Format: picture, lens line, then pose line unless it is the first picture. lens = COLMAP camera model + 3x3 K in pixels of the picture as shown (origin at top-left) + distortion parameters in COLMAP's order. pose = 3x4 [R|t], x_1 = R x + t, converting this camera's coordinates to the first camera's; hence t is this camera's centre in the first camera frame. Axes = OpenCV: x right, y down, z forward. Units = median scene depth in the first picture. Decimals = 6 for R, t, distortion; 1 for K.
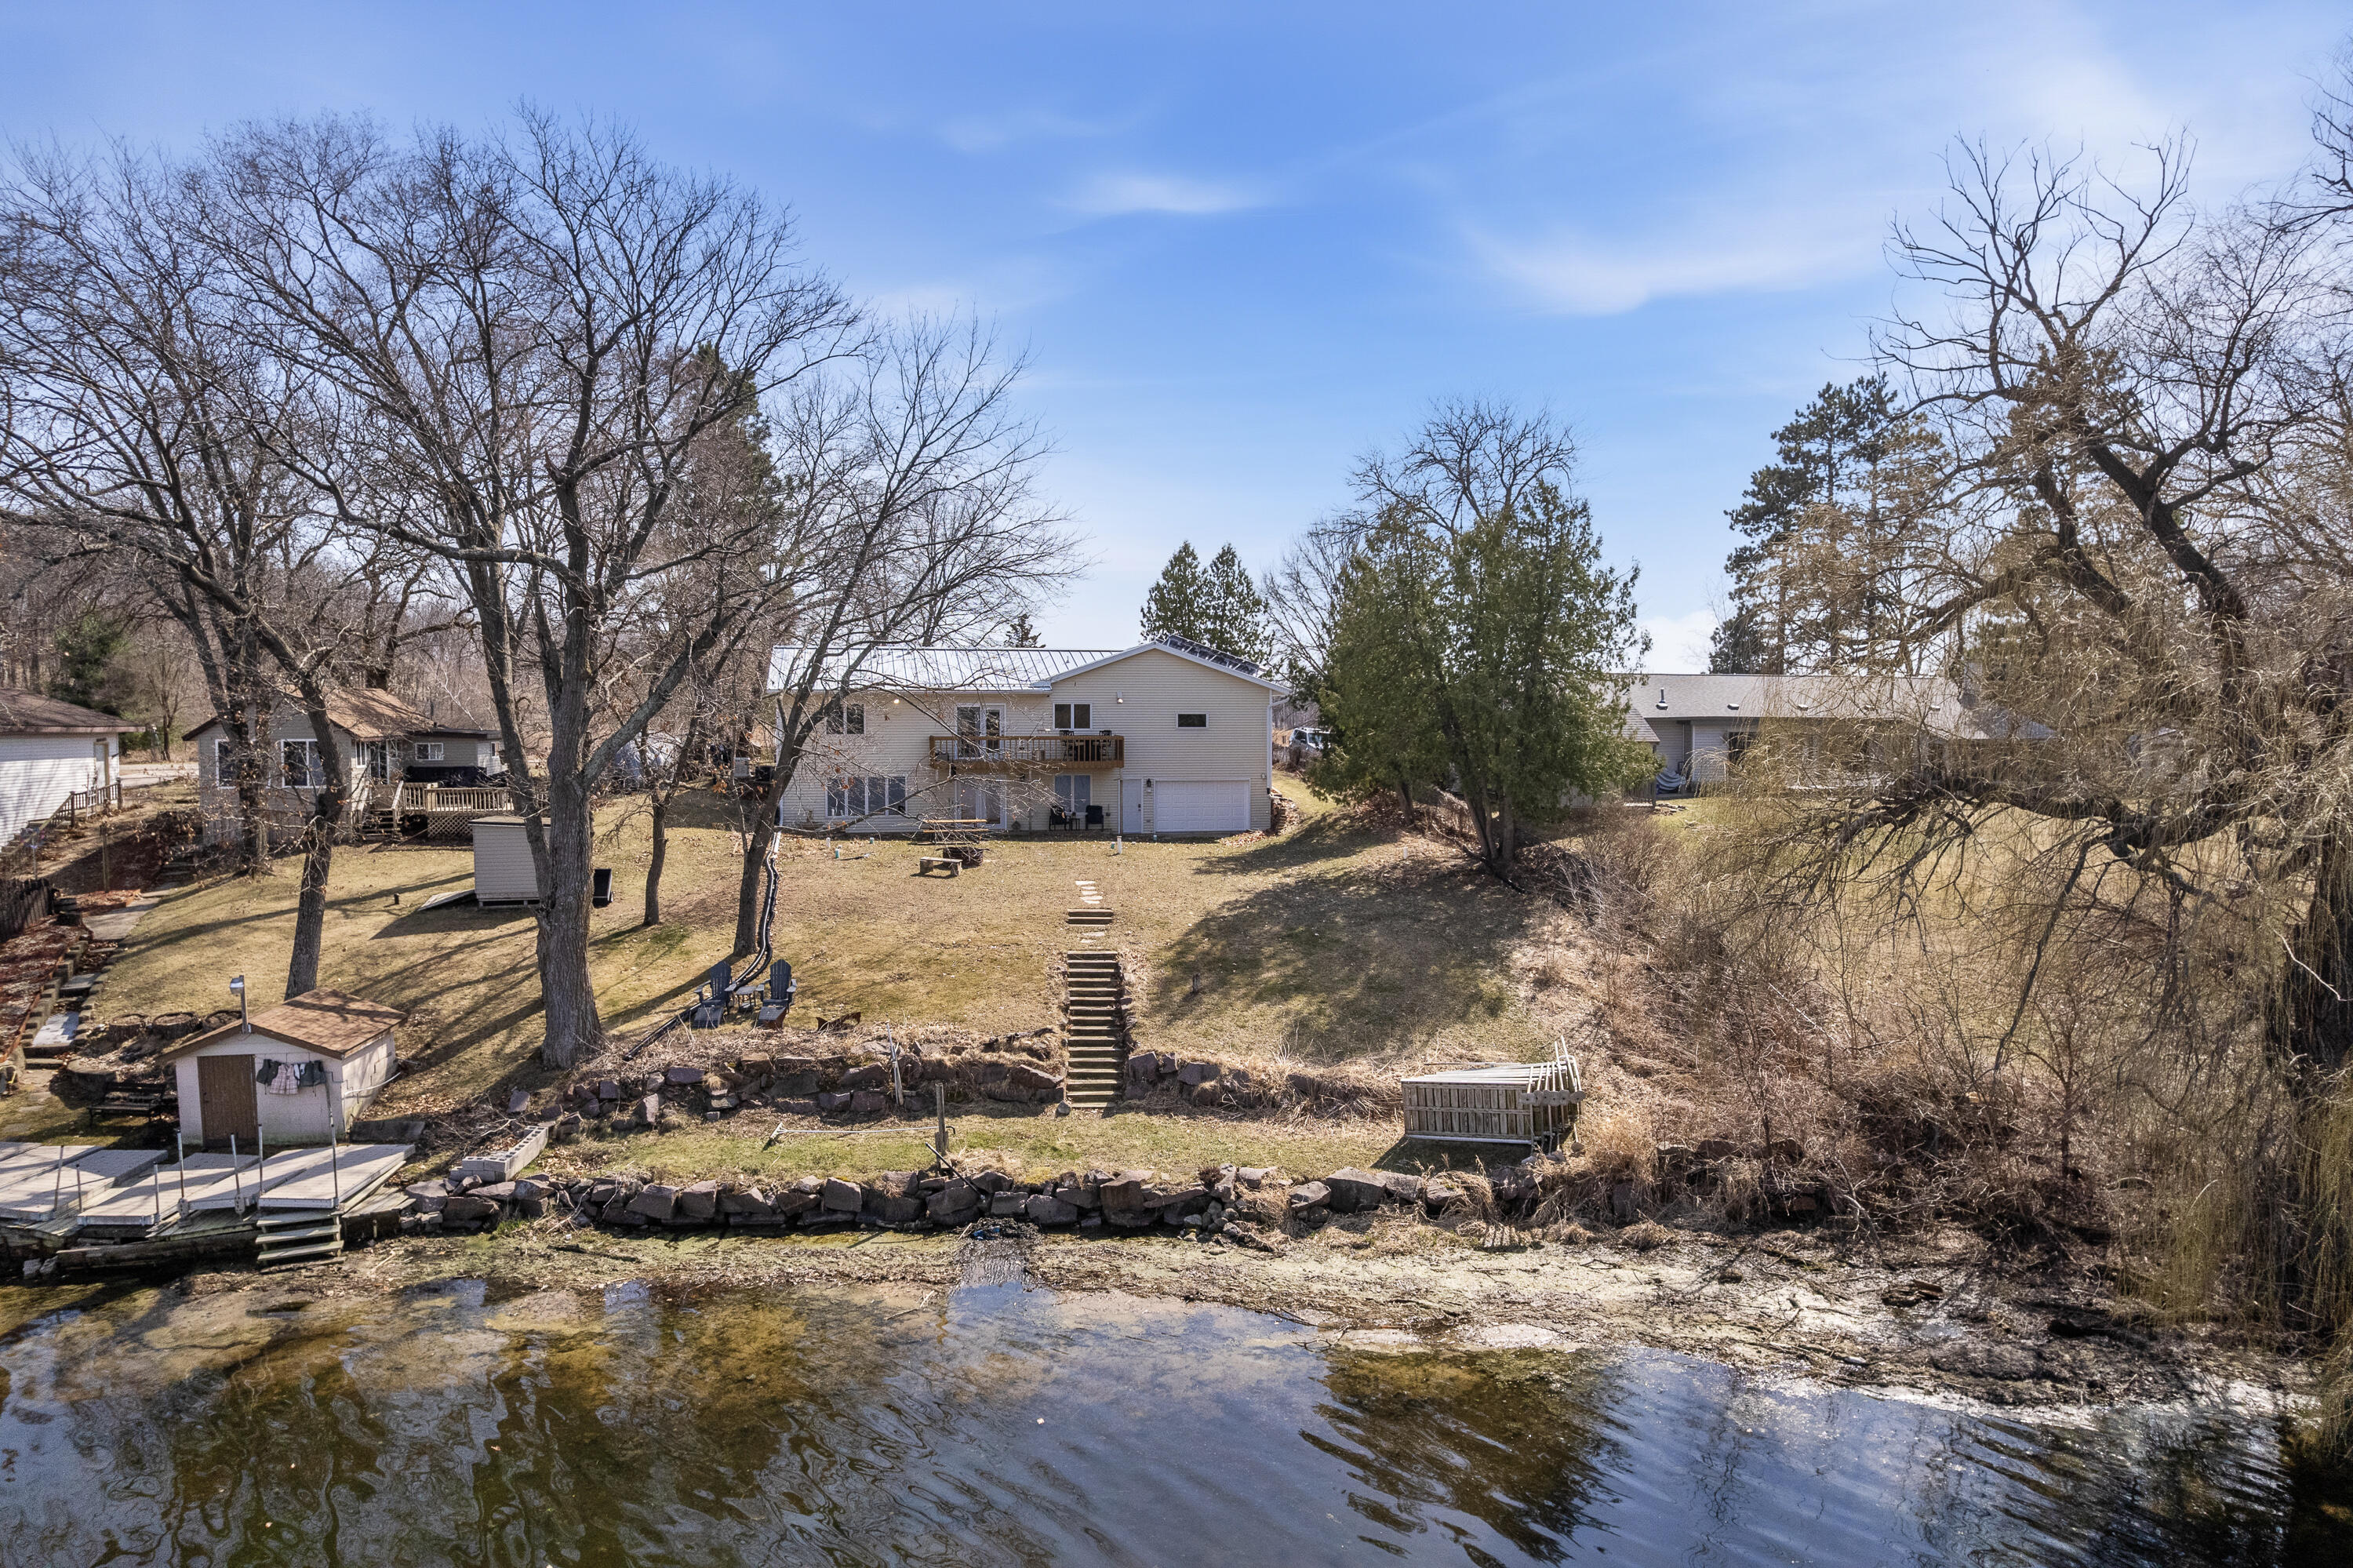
lens RADIAL K [[1503.4, 0, 1176.5], [0, 1503.4, 784.0], [0, 0, 1]] dist [-0.070917, 0.066368]
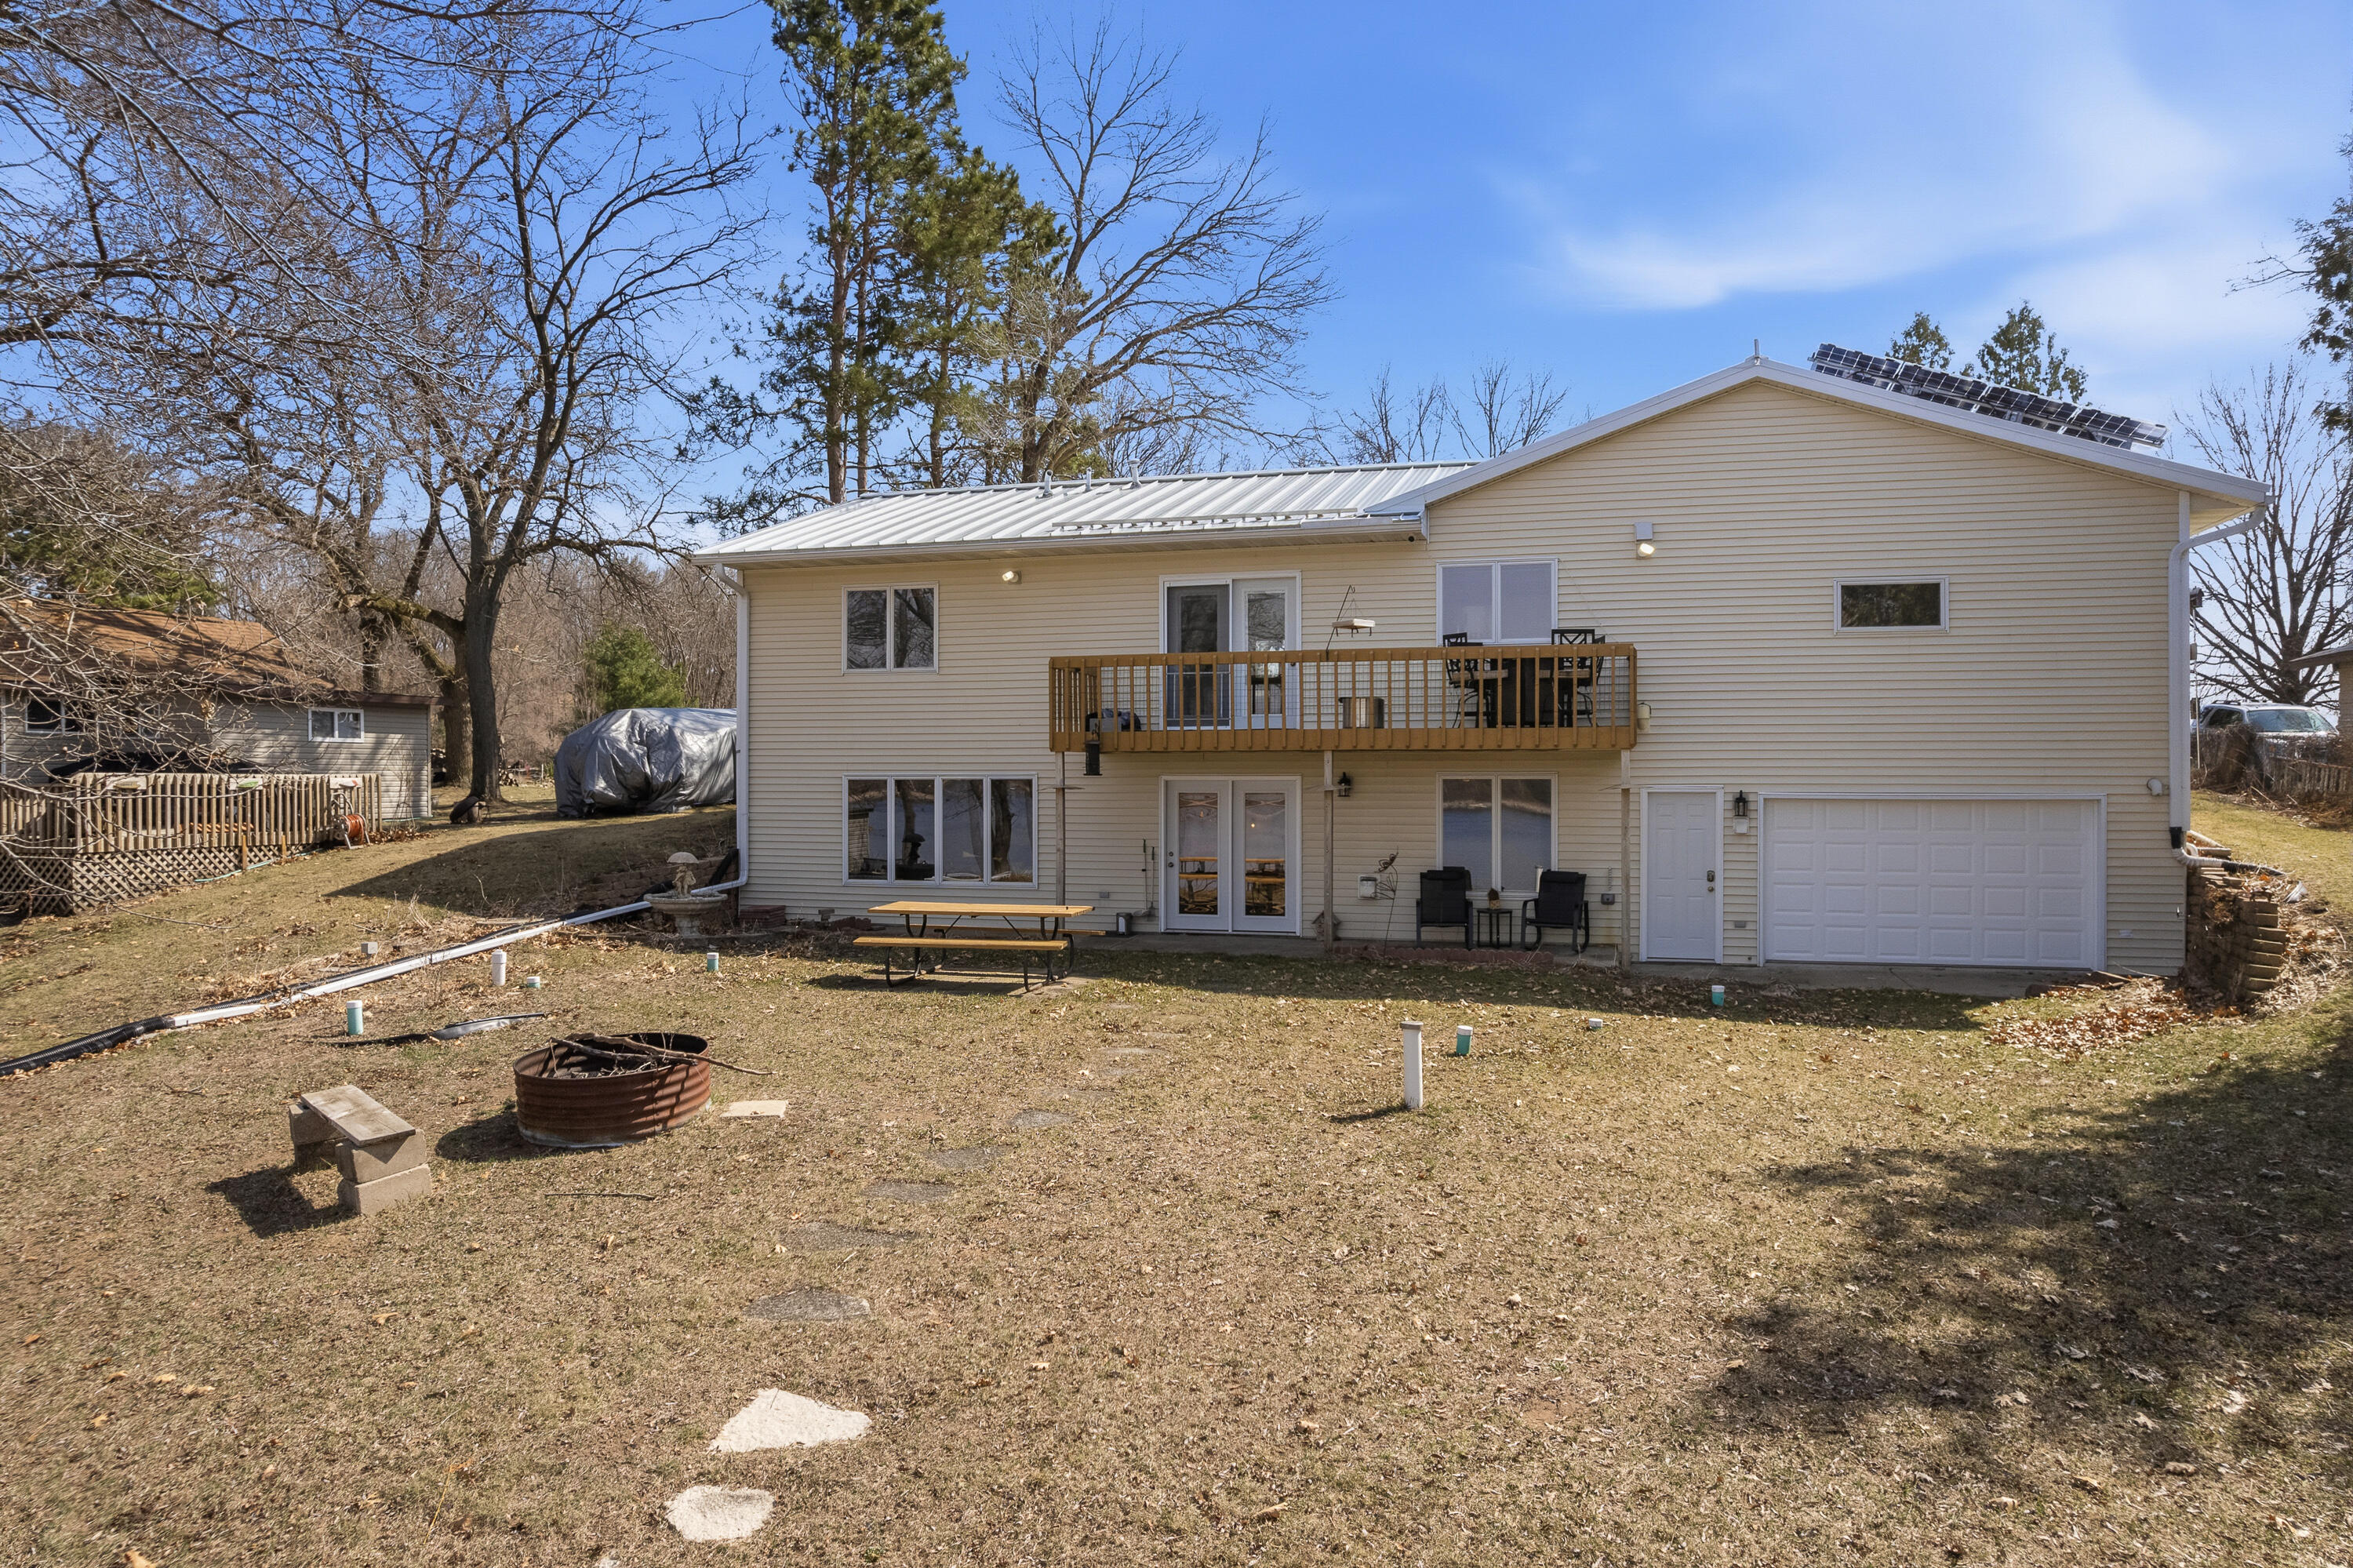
lens RADIAL K [[1503.4, 0, 1176.5], [0, 1503.4, 784.0], [0, 0, 1]] dist [-0.070917, 0.066368]
pose [[0.883857, -0.001872, -0.467753, 0.023407], [-0.019325, 0.998992, -0.040515, 0.010564], [0.467357, 0.044849, 0.882930, 0.679624]]
